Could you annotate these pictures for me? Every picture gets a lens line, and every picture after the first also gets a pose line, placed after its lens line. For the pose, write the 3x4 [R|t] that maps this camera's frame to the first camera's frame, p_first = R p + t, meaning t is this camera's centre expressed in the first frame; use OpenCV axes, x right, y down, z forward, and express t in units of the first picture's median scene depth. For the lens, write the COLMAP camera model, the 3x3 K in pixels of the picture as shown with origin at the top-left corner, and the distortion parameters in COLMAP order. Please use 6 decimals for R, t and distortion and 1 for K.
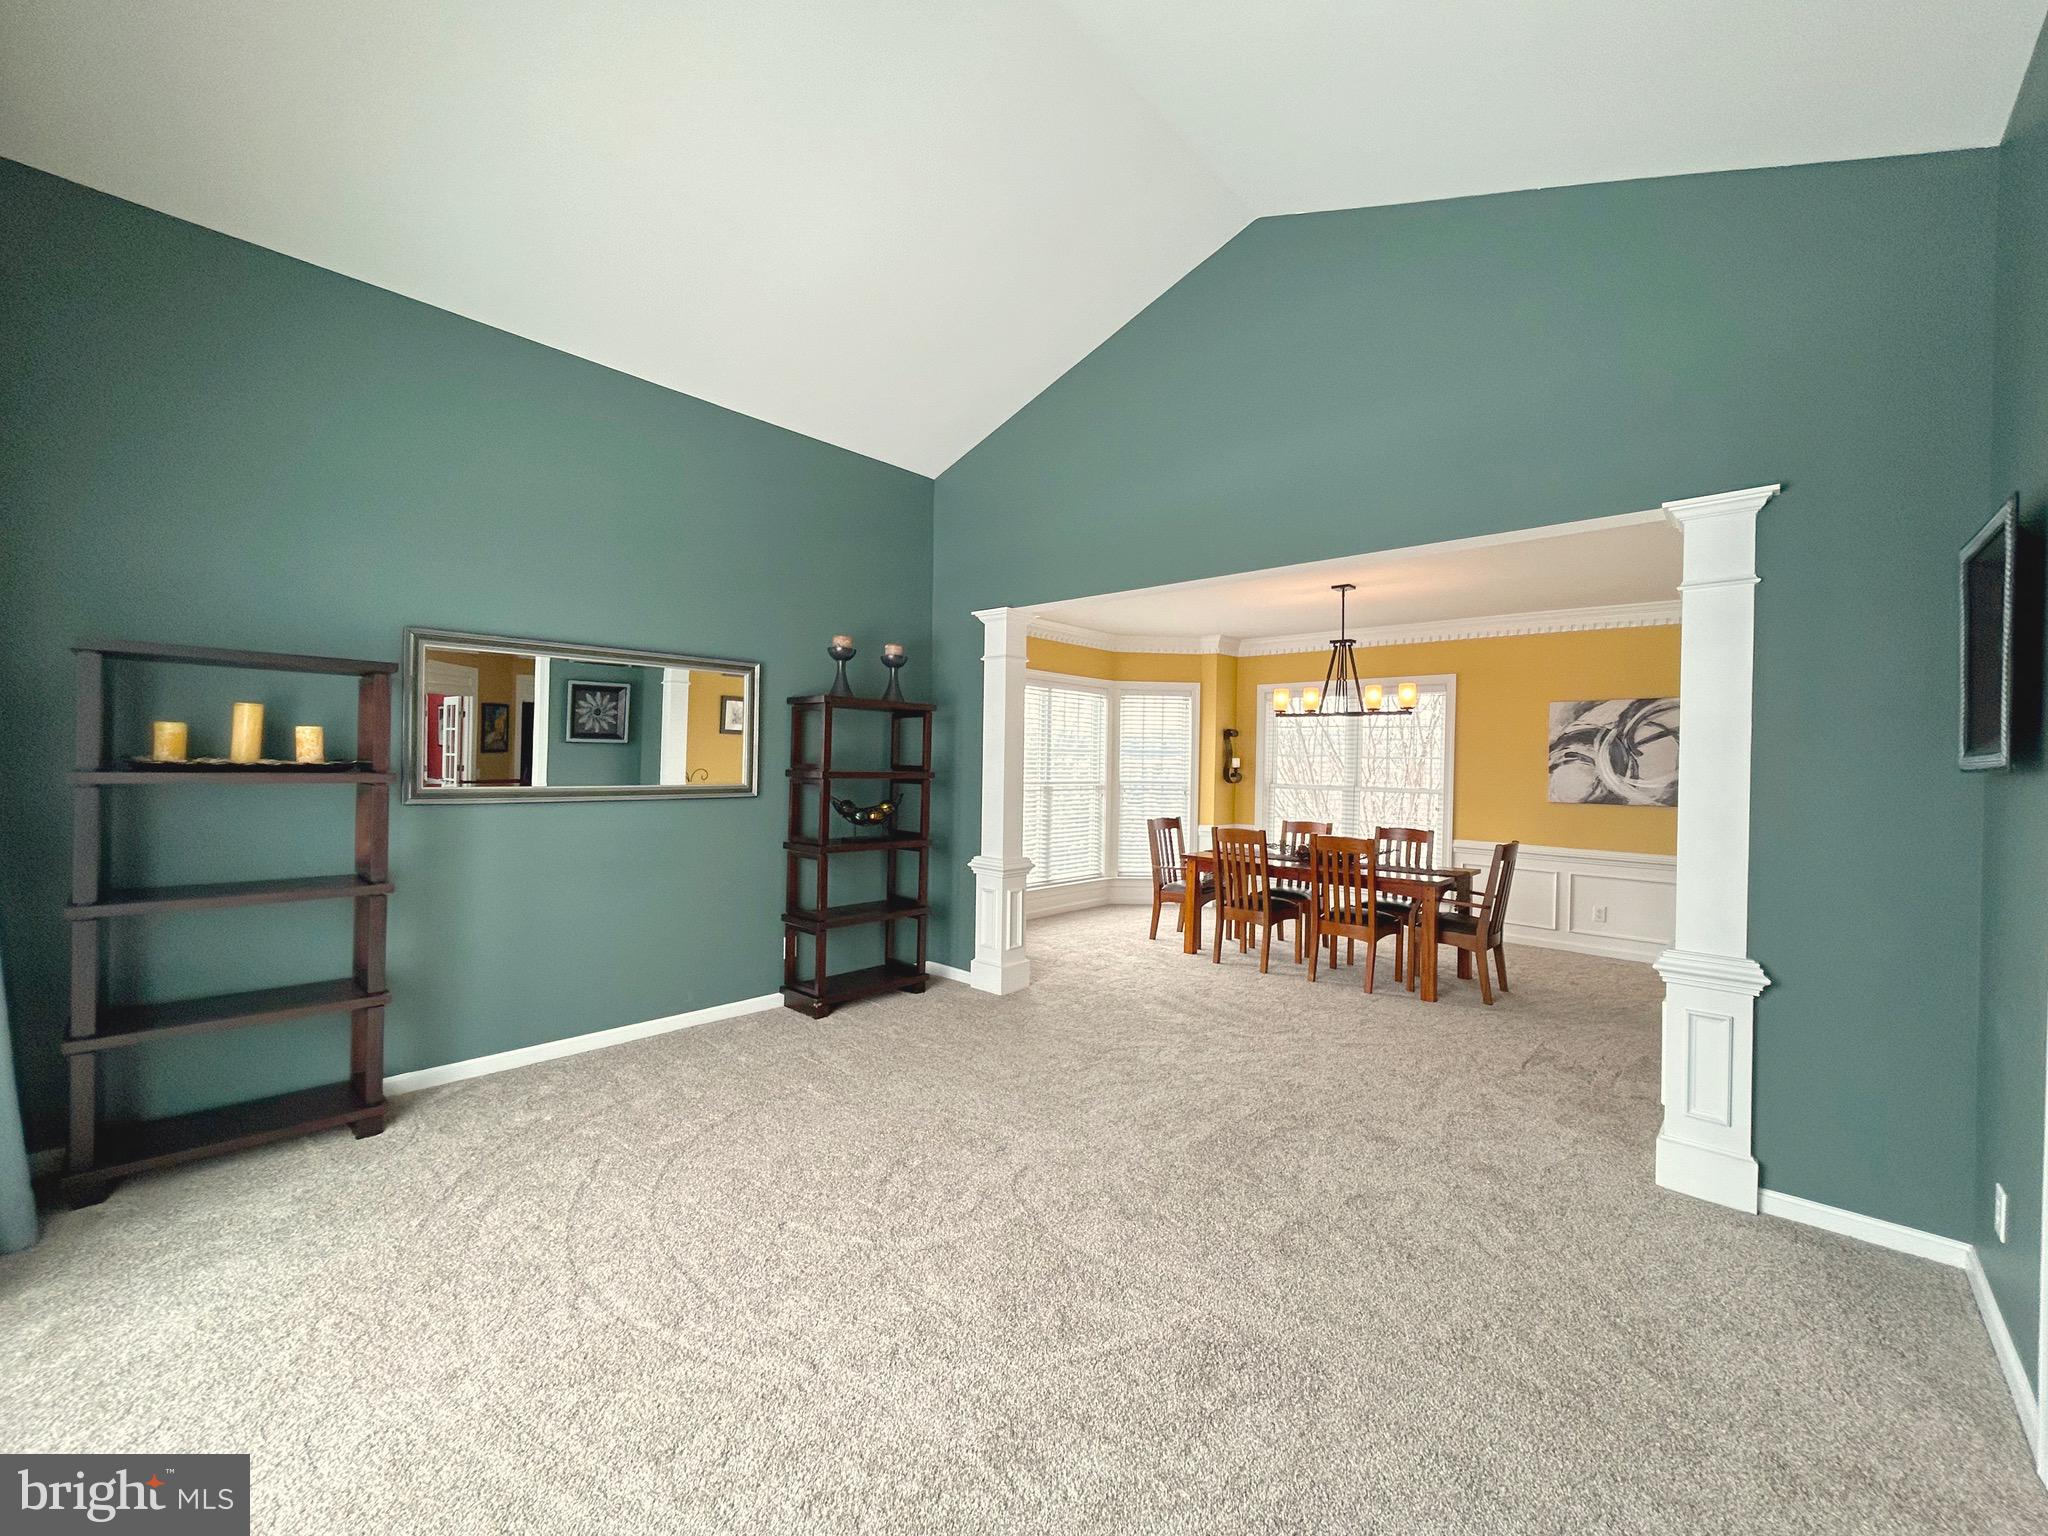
lens RADIAL K [[829.2, 0, 1024.0], [0, 829.2, 768.0], [0, 0, 1]] dist [-0.002444, 0.000021]
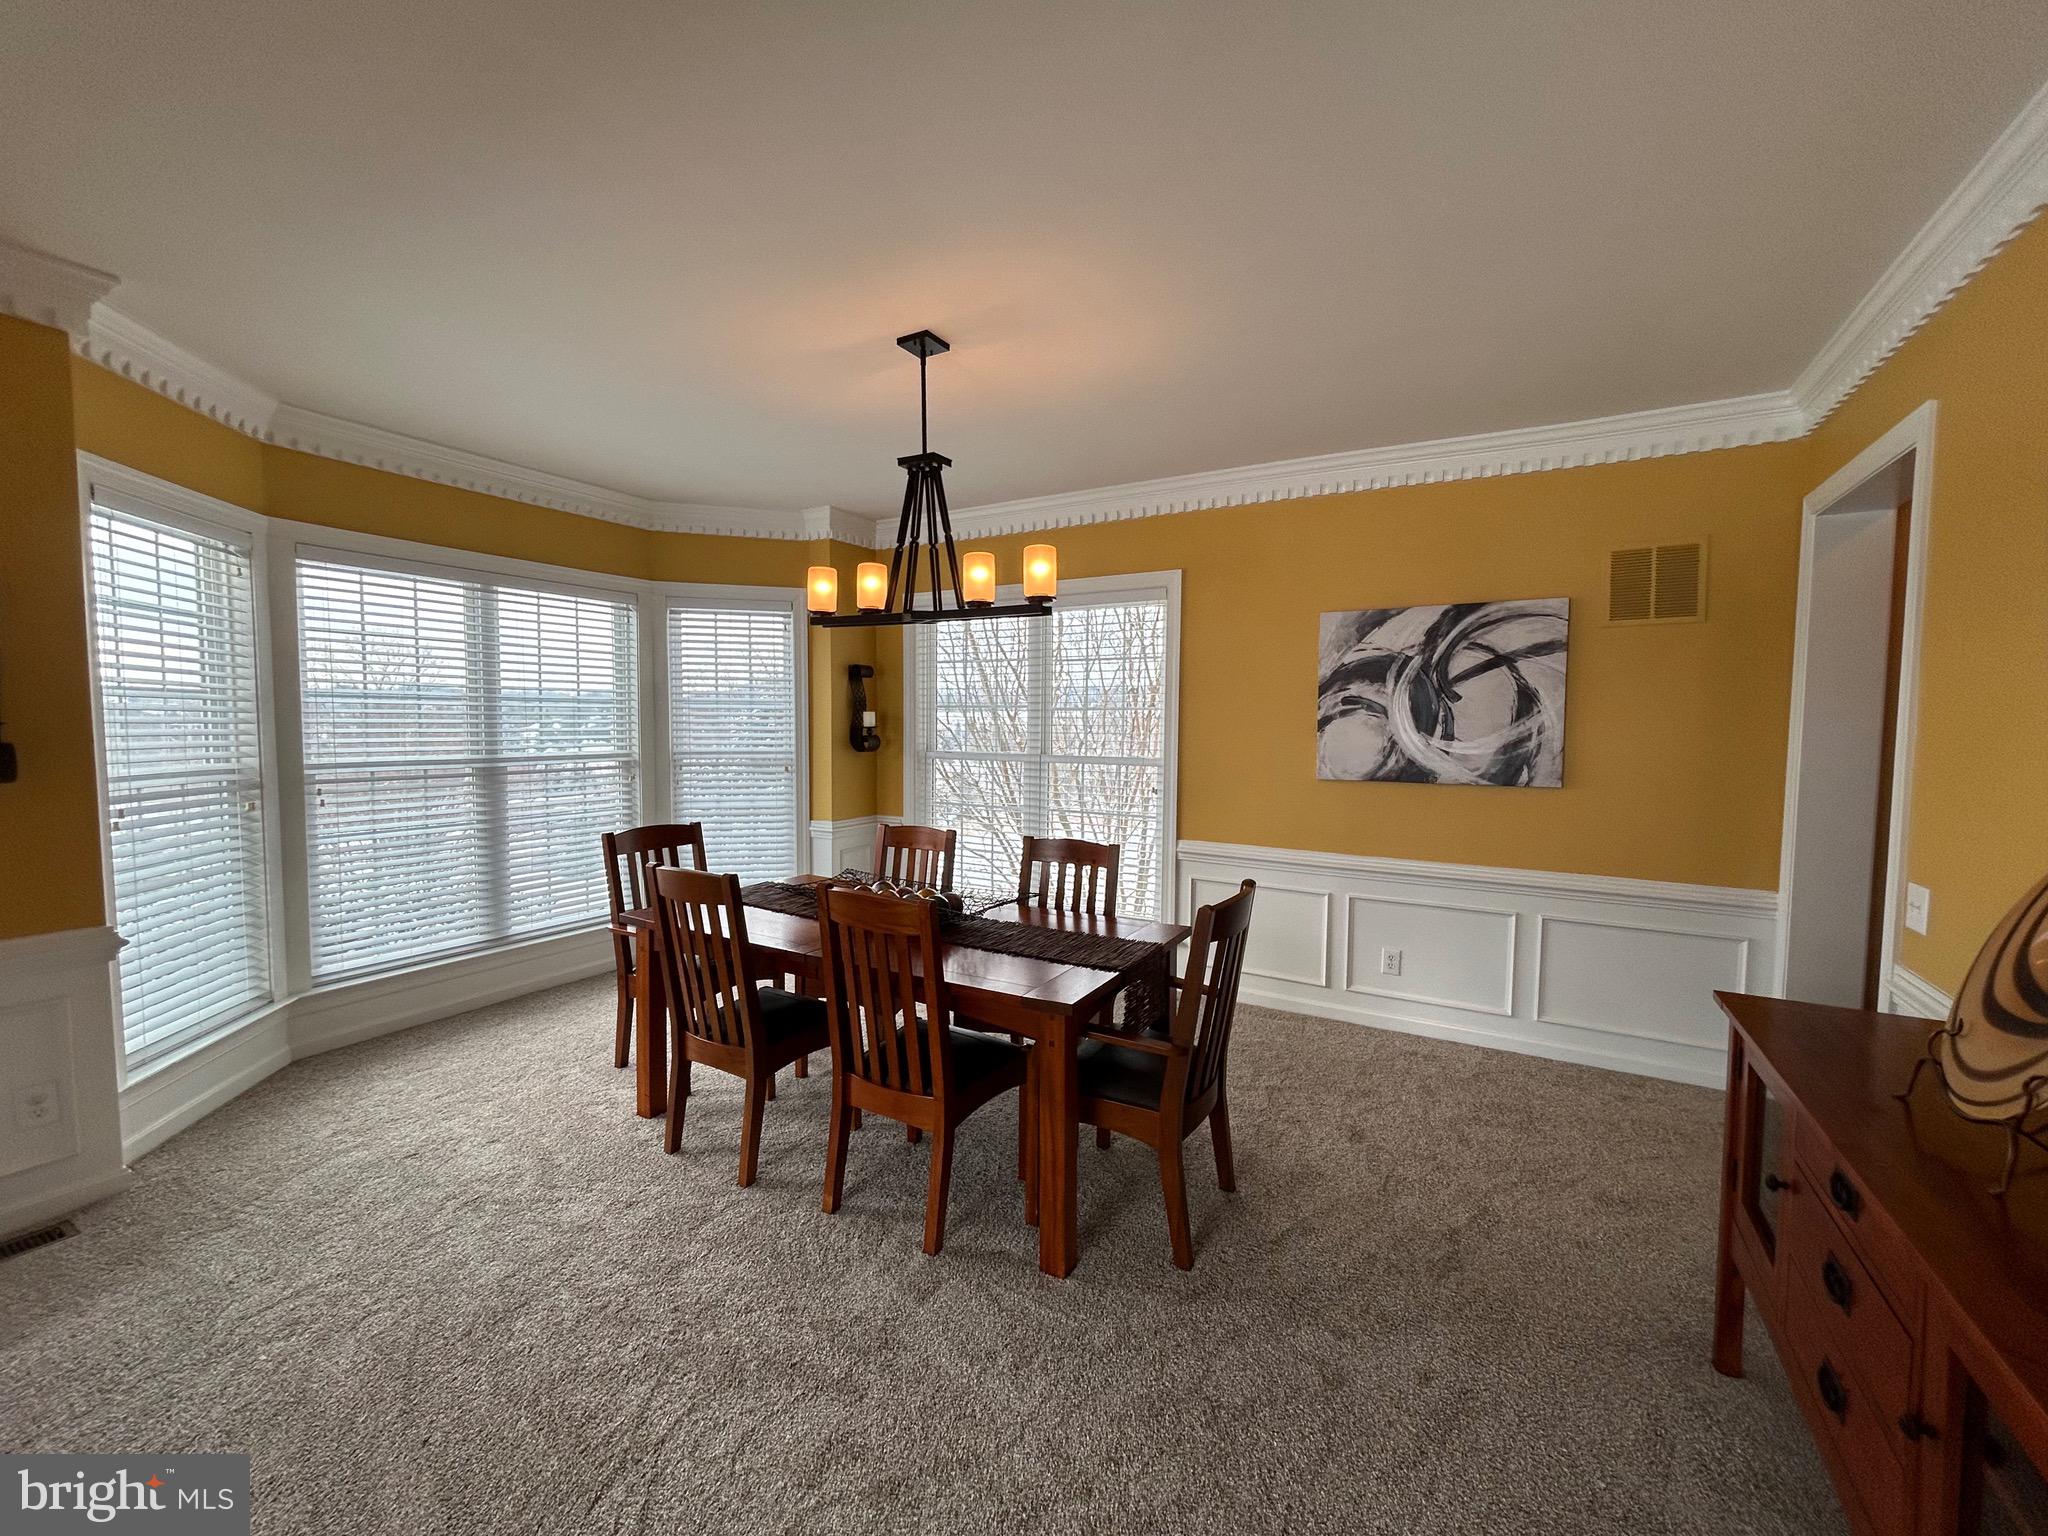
lens RADIAL K [[825.6, 0, 1024.0], [0, 825.6, 768.0], [0, 0, 1]] dist [0.000386, 0.000012]
pose [[0.976932, -0.022416, 0.212373, 0.307052], [0.011665, 0.998593, 0.051739, -0.000903], [-0.213234, -0.048068, 0.975818, 0.474735]]
